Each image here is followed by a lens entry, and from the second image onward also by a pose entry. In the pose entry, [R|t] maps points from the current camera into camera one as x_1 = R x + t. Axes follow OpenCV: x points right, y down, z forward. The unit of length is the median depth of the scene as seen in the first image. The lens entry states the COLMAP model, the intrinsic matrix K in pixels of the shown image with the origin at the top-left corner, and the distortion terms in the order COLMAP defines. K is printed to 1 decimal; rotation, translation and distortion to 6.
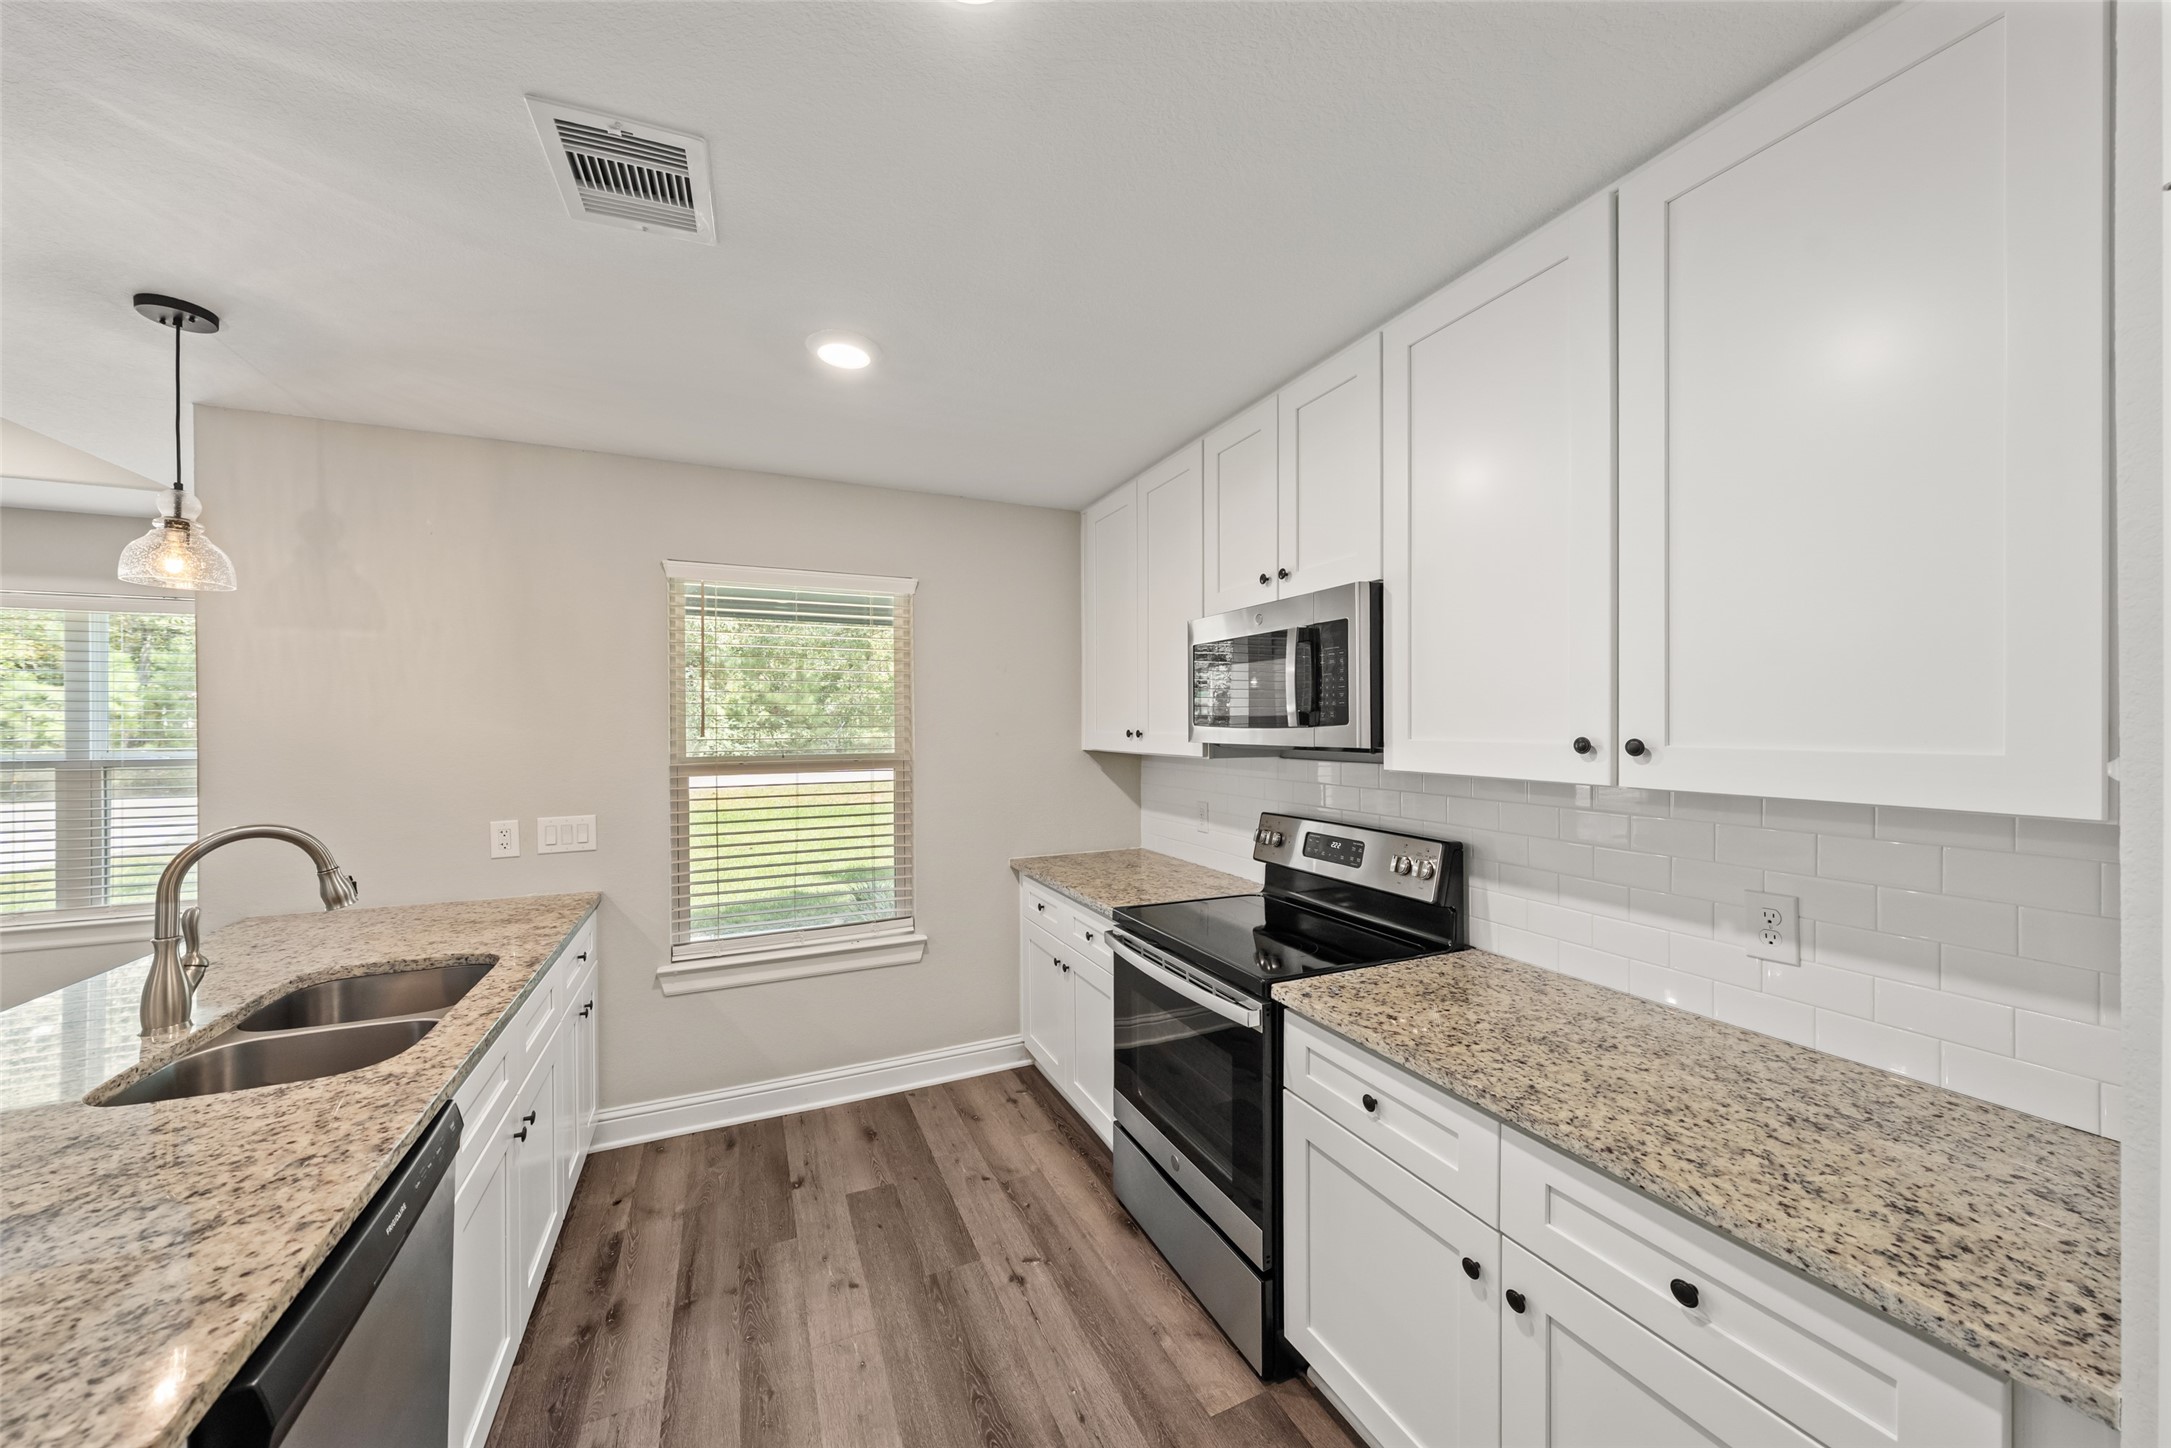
lens RADIAL K [[762.1, 0, 1083.0], [0, 762.1, 728.1], [0, 0, 1]] dist [0.000878, -0.000227]
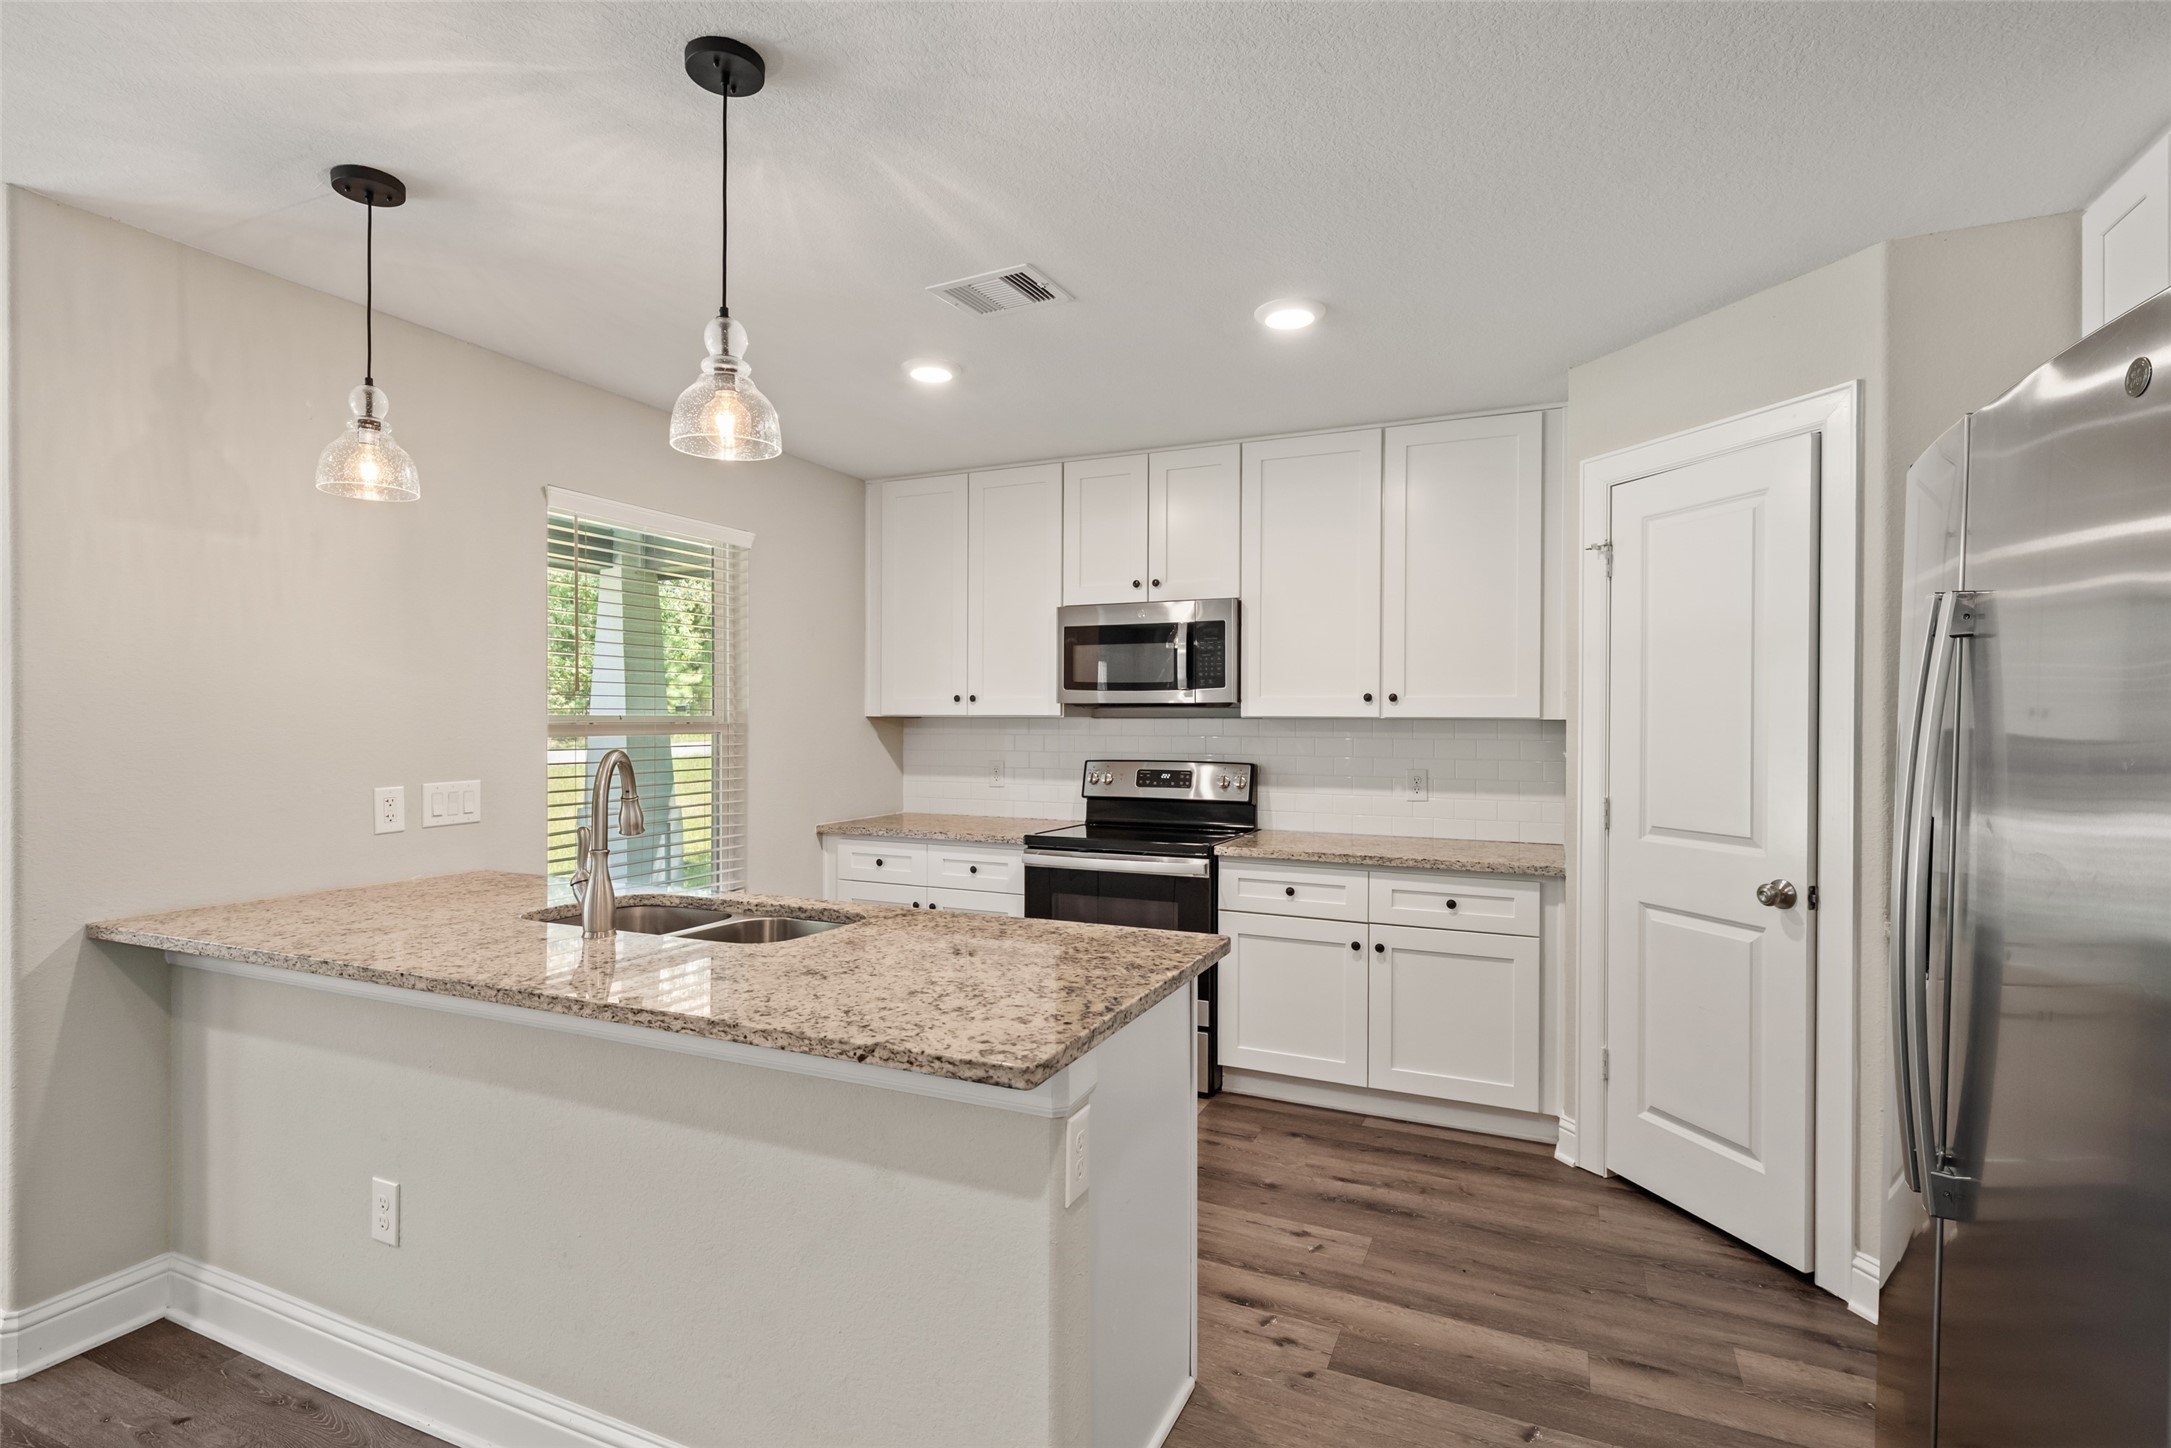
lens RADIAL K [[1037.6, 0, 1085.5], [0, 1037.6, 724.0], [0, 0, 1]] dist [-0.001167, 0.000057]
pose [[0.753036, 0.004133, 0.657966, -1.219555], [-0.003452, 0.999991, -0.002330, 0.072532], [-0.657970, -0.000517, 0.753044, -0.410882]]
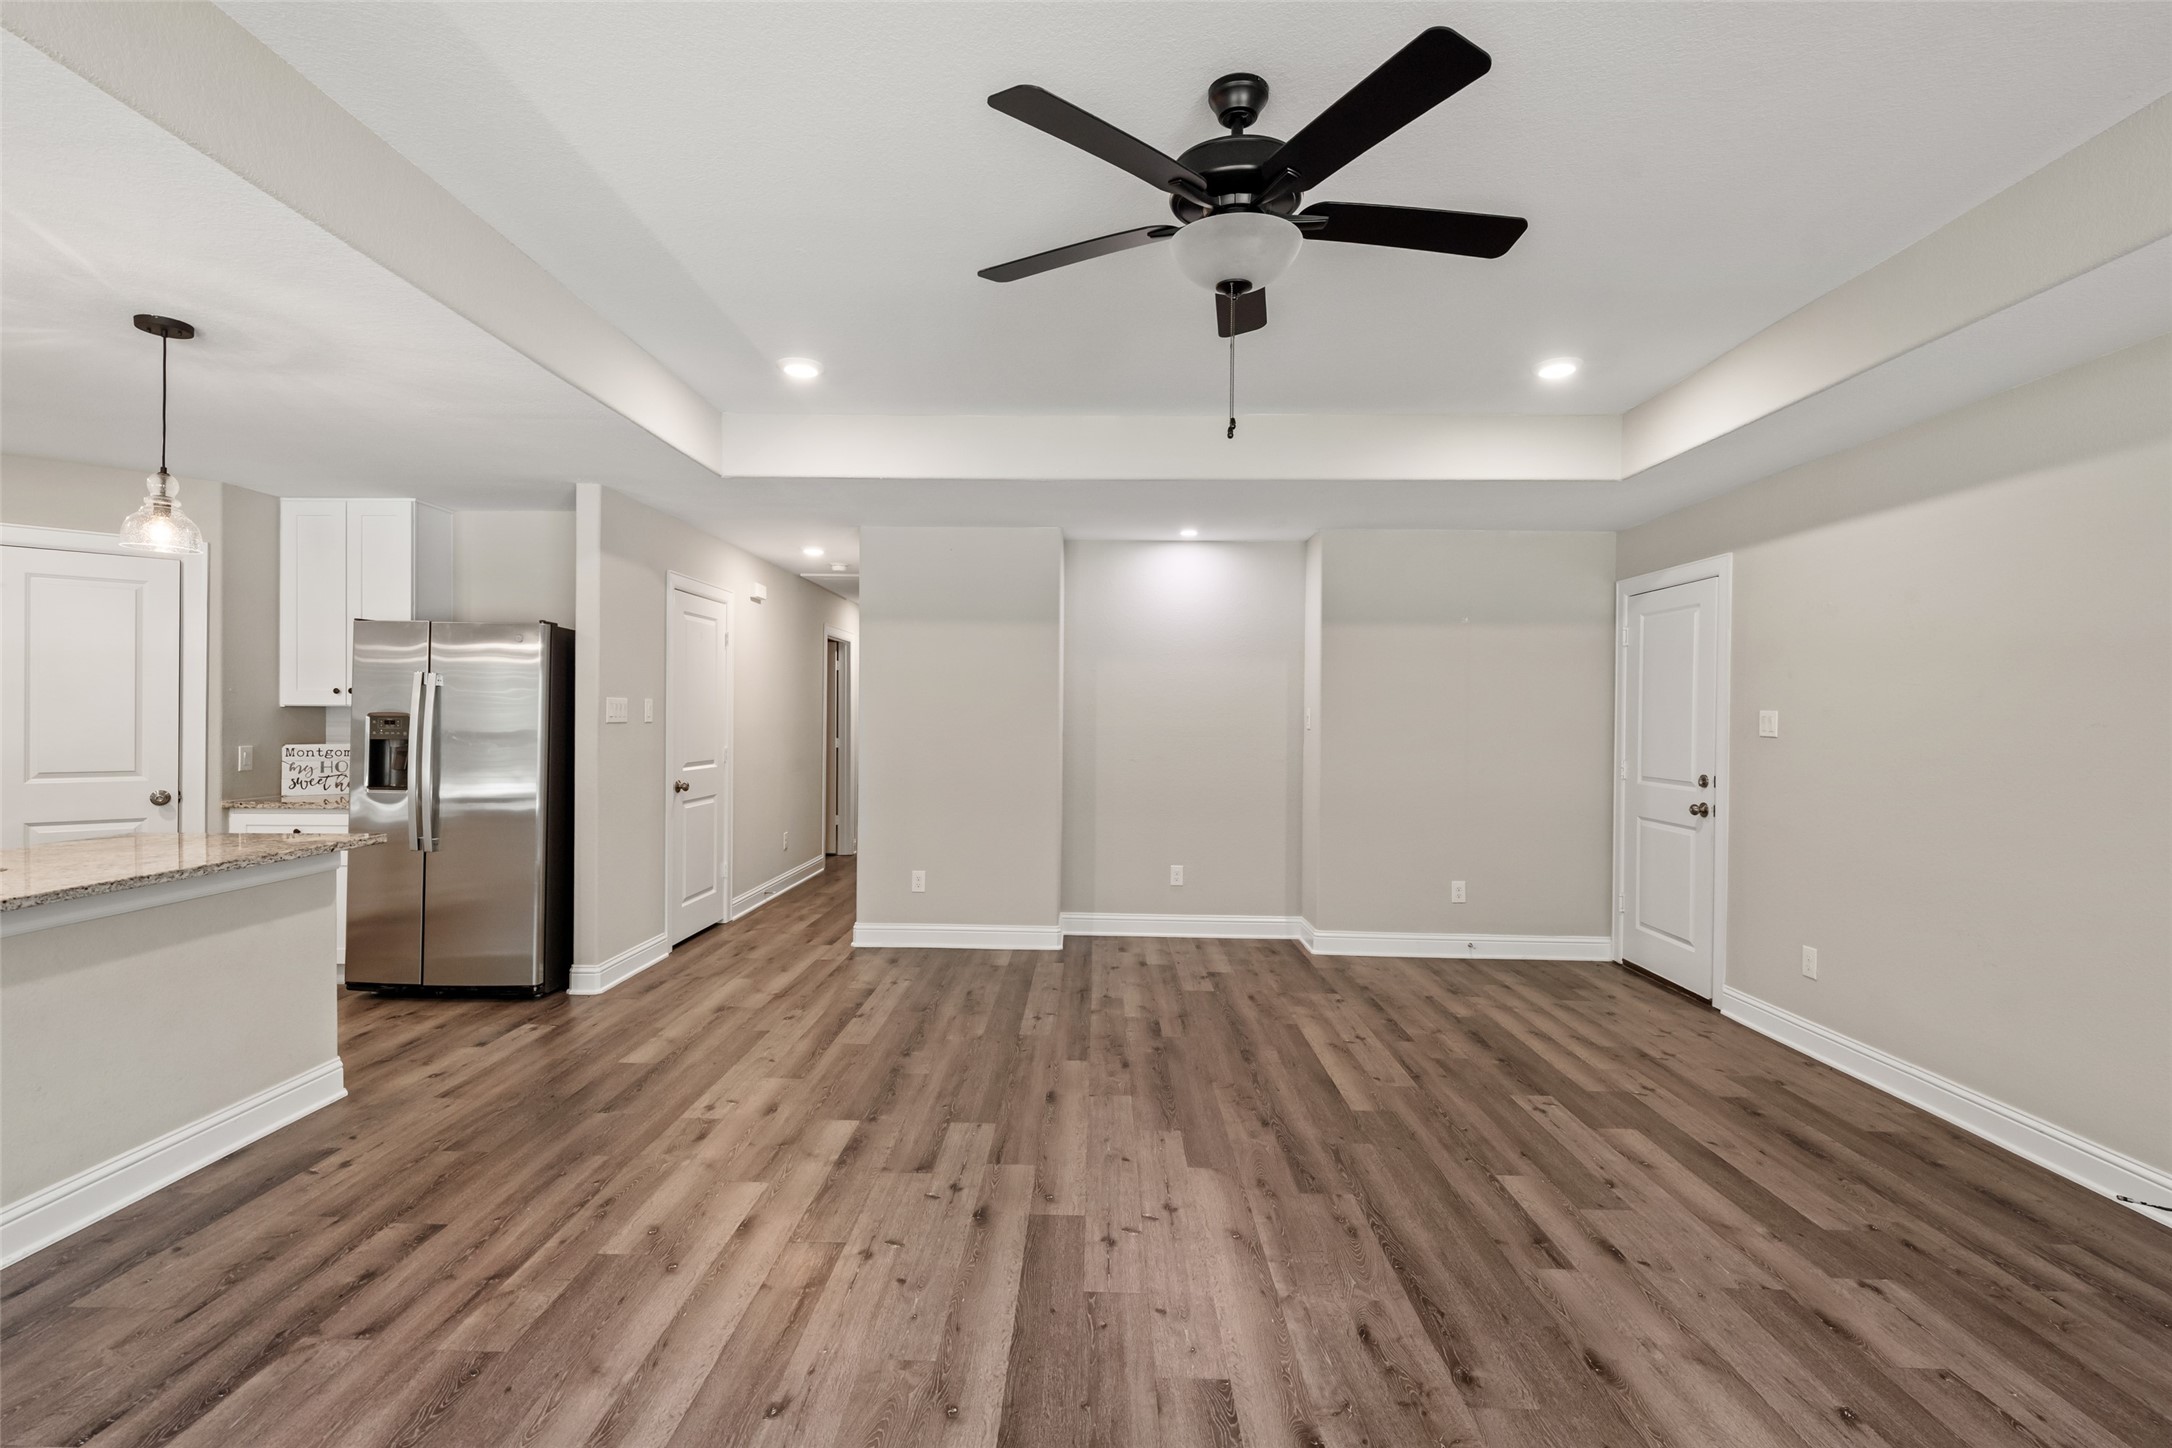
lens RADIAL K [[992.5, 0, 1074.7], [0, 992.5, 719.5], [0, 0, 1]] dist [0.000214, -0.000022]
pose [[-0.900875, -0.006443, 0.434031, -2.696756], [-0.004883, 0.999977, 0.004709, 0.071080], [-0.434051, 0.002123, -0.900886, 1.180614]]
